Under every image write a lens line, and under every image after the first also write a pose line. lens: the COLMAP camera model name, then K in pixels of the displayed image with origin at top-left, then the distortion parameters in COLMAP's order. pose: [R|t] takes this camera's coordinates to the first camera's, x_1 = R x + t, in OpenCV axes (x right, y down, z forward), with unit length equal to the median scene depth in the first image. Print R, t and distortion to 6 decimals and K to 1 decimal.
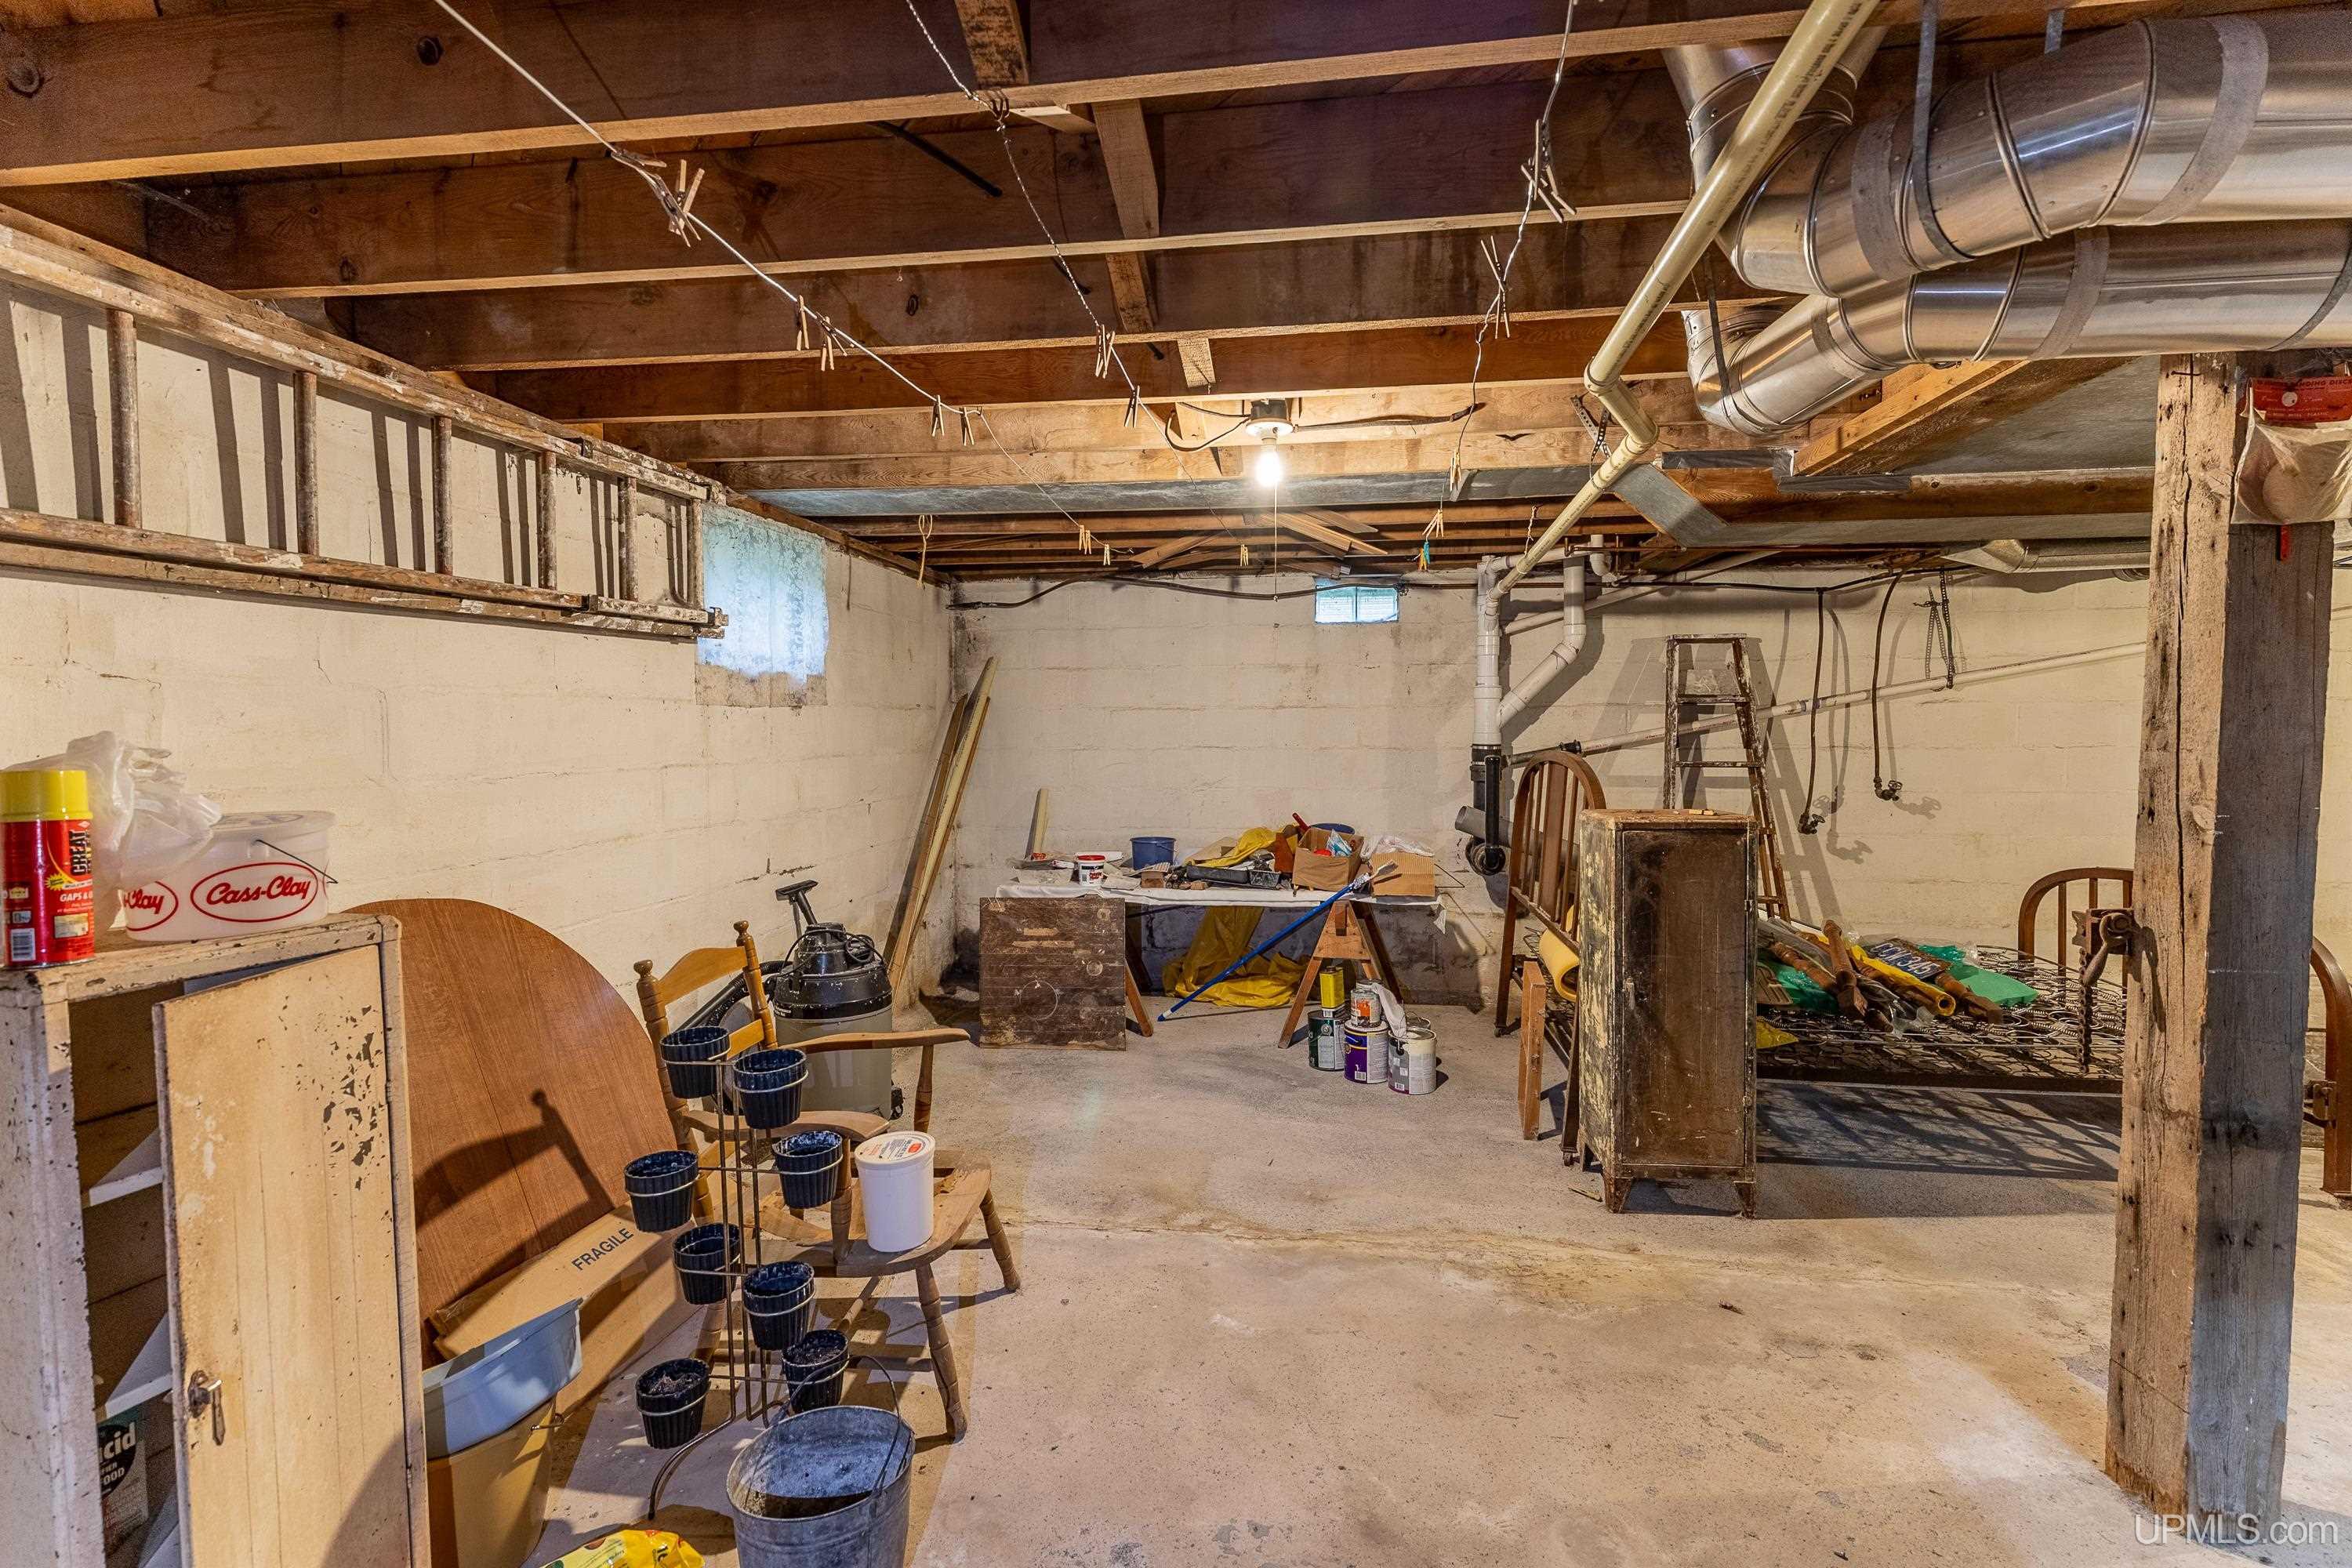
lens RADIAL K [[1075.9, 0, 1179.1], [0, 1075.9, 788.3], [0, 0, 1]] dist [0.007911, -0.001636]
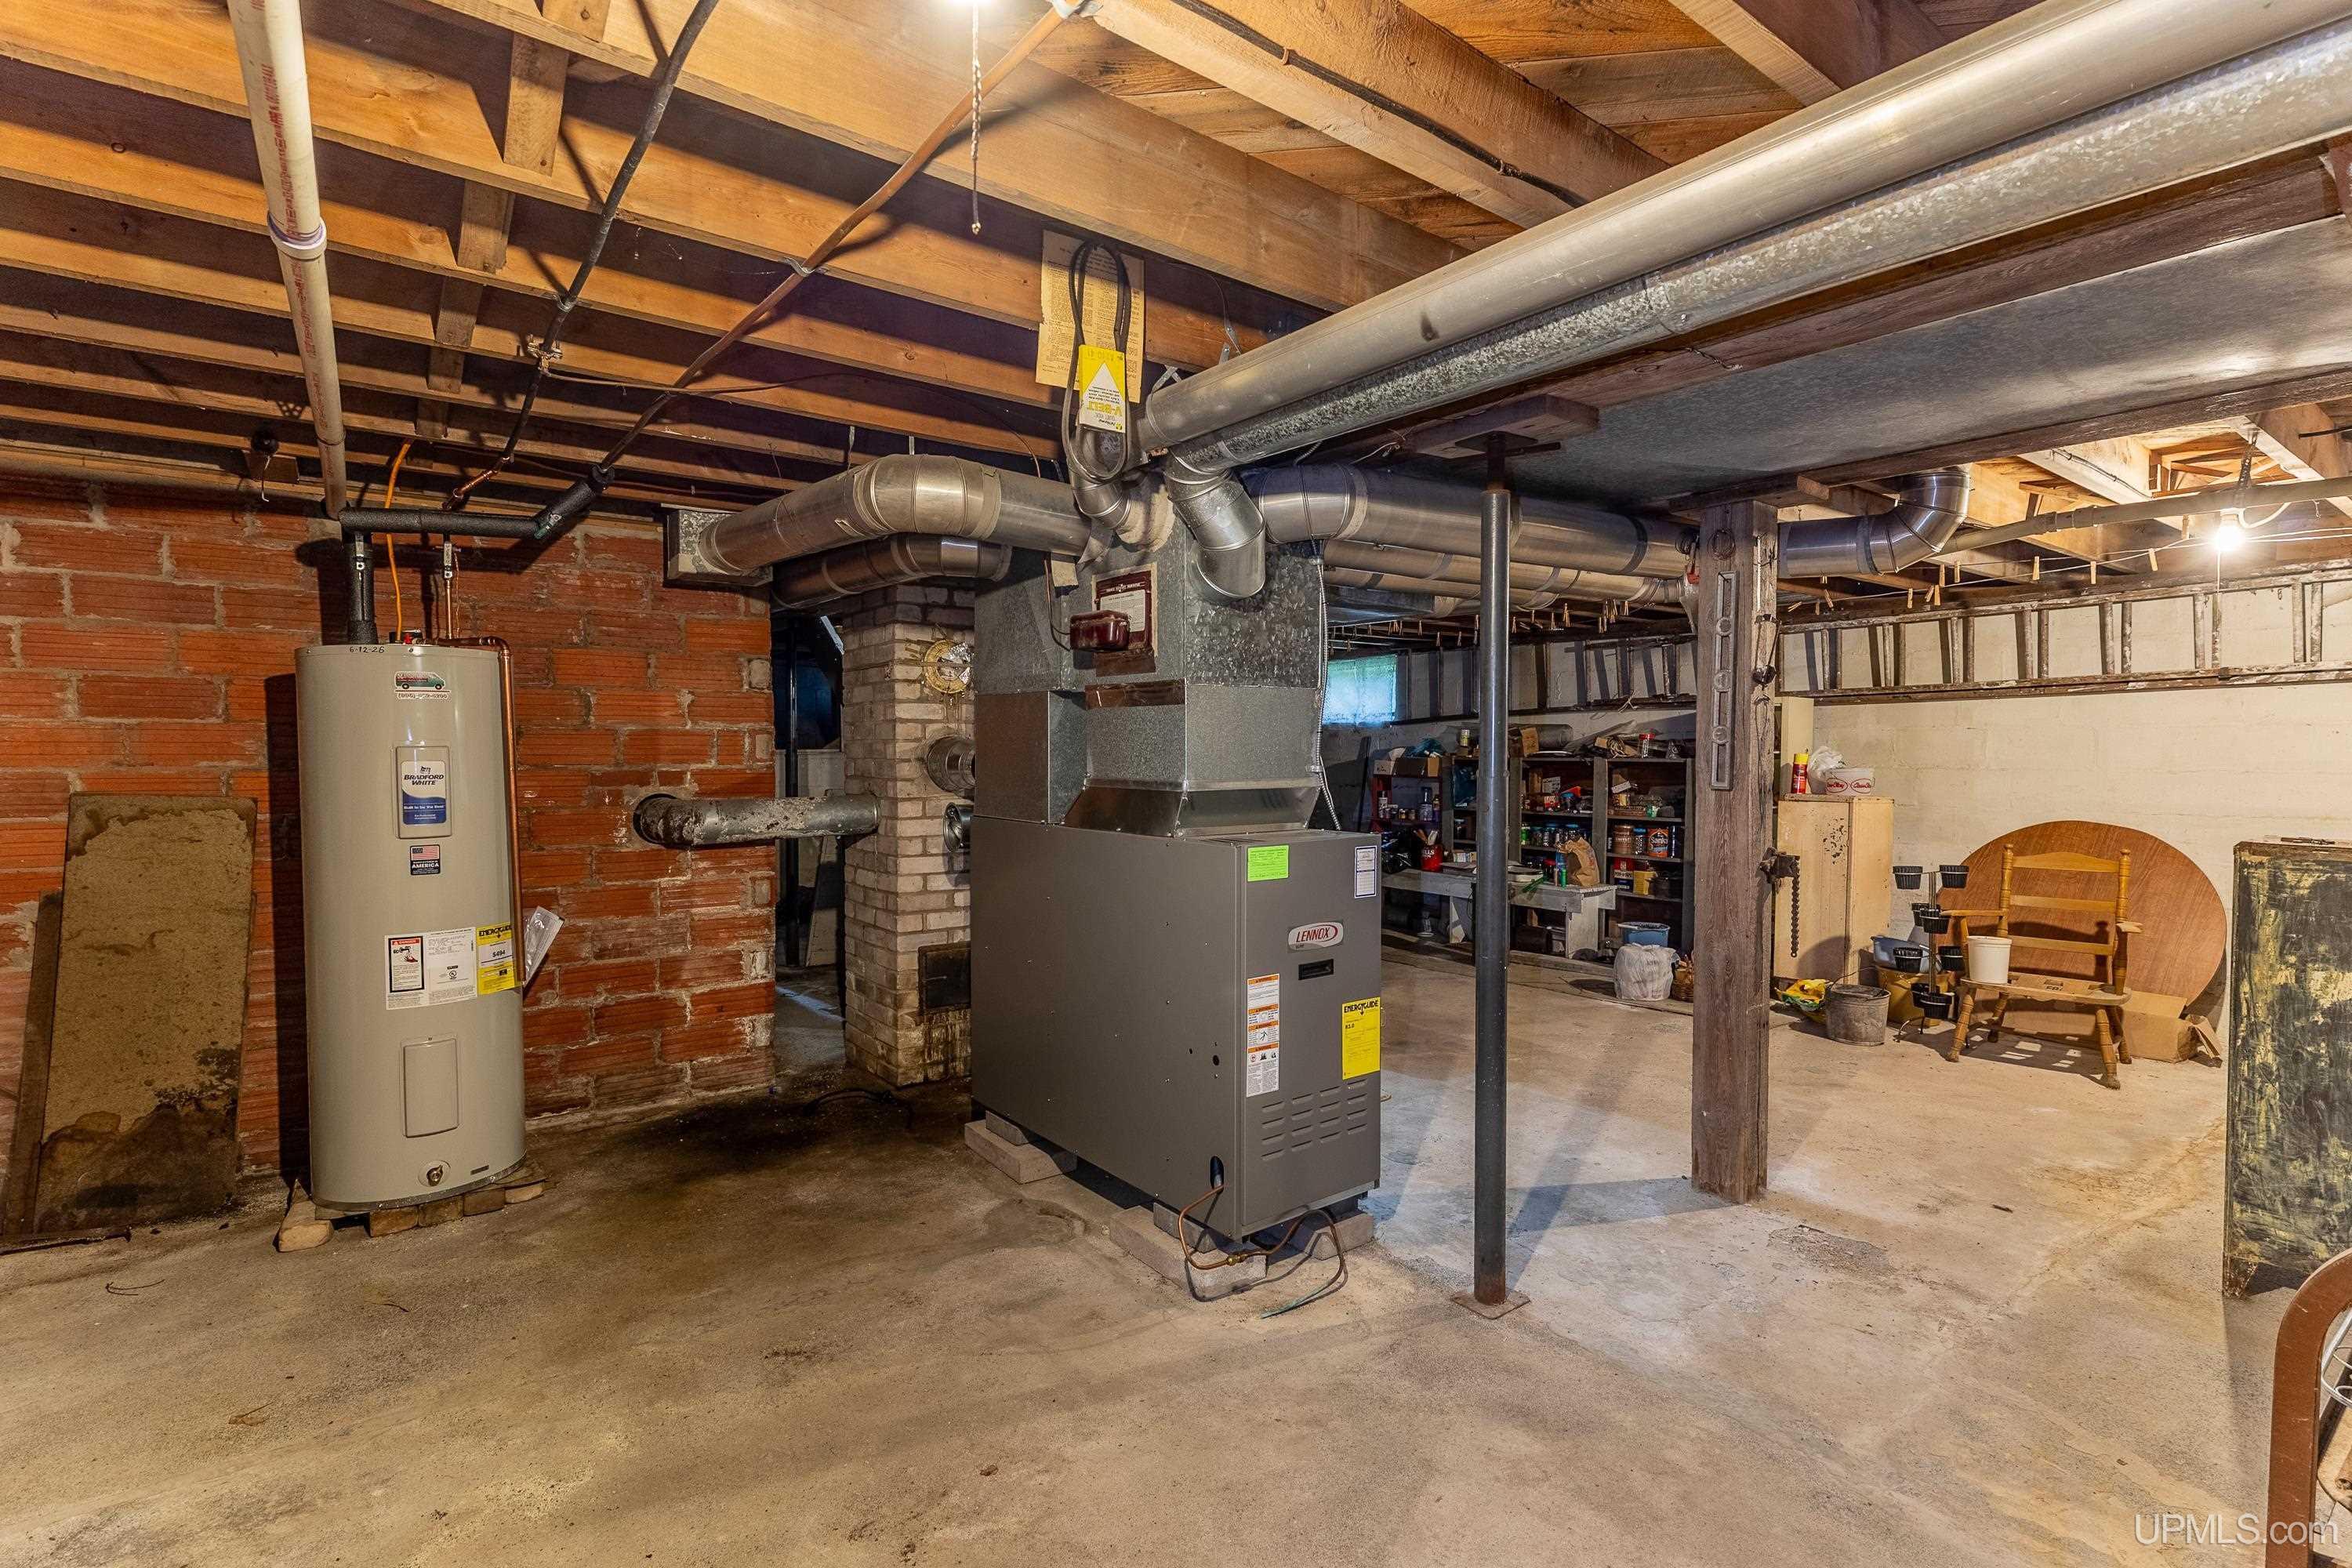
lens RADIAL K [[1075.9, 0, 1182.2], [0, 1075.9, 780.3], [0, 0, 1]] dist [0.007911, -0.001636]
pose [[-0.699935, 0.022686, -0.713846, 1.931888], [-0.046404, 0.995939, 0.077151, -0.057169], [0.712698, 0.087126, -0.696039, 1.066324]]
